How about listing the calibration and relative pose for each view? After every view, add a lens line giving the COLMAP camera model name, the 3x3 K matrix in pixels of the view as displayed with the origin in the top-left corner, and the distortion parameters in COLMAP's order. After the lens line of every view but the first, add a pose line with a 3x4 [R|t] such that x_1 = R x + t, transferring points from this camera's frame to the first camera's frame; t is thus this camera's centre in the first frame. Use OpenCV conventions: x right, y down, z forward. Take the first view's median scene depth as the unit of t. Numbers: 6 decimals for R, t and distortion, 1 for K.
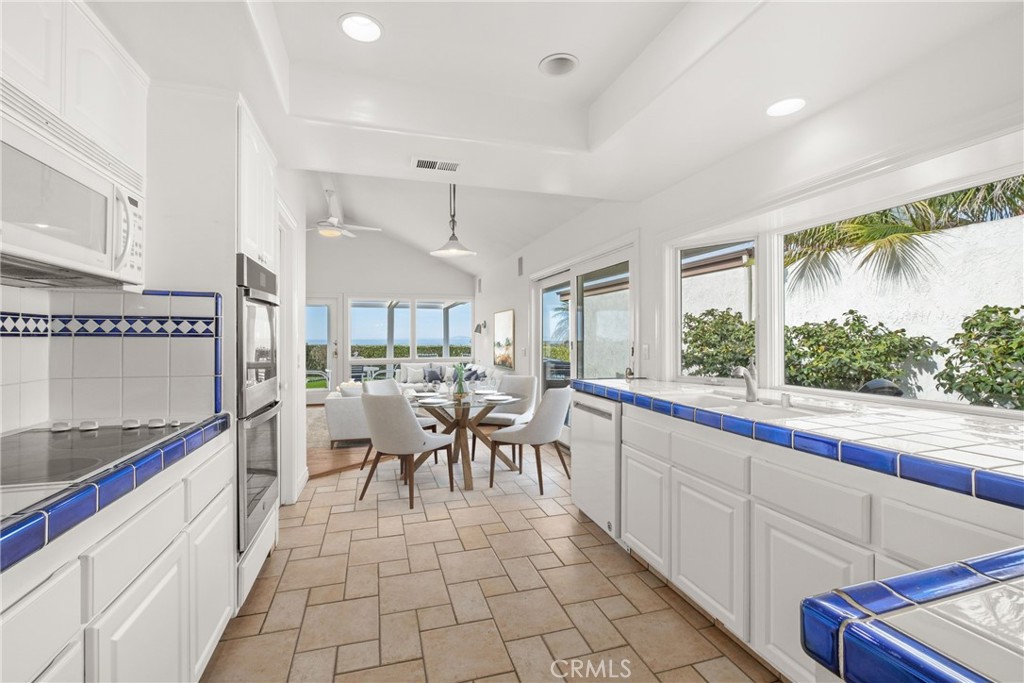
lens RADIAL K [[444.7, 0, 512.0], [0, 444.7, 341.5], [0, 0, 1]] dist [-0.000990, -0.000910]
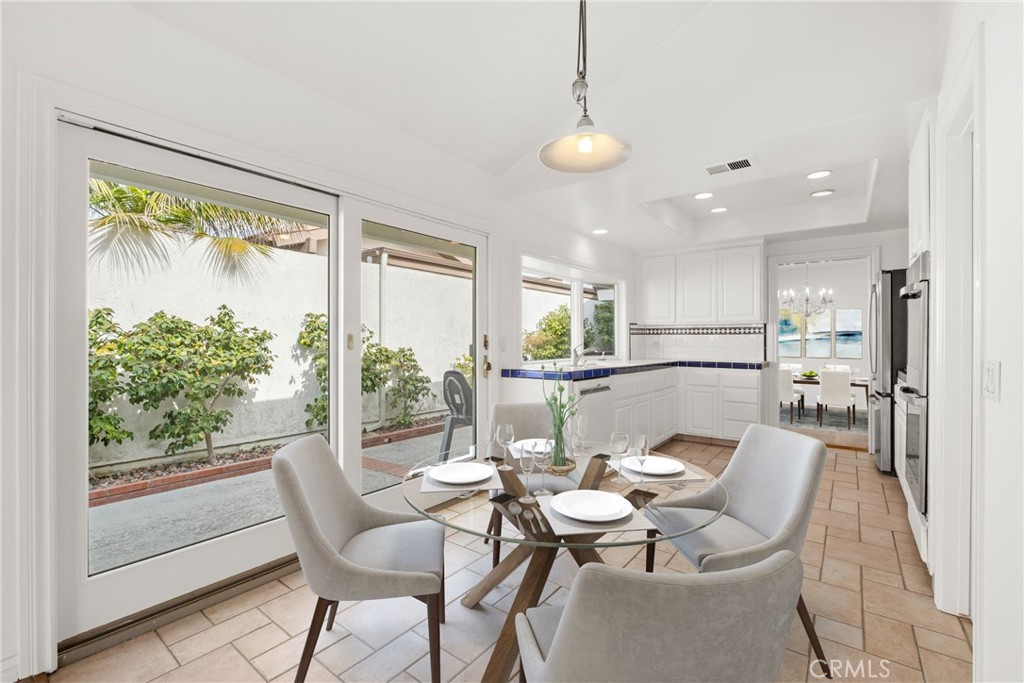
lens RADIAL K [[448.7, 0, 512.0], [0, 448.7, 341.5], [0, 0, 1]] dist [-0.013354, -0.000225]
pose [[-0.579660, 0.001316, 0.814857, -0.400120], [0.004883, 0.999986, 0.001859, 0.009927], [-0.814844, 0.005057, -0.579659, 1.108798]]
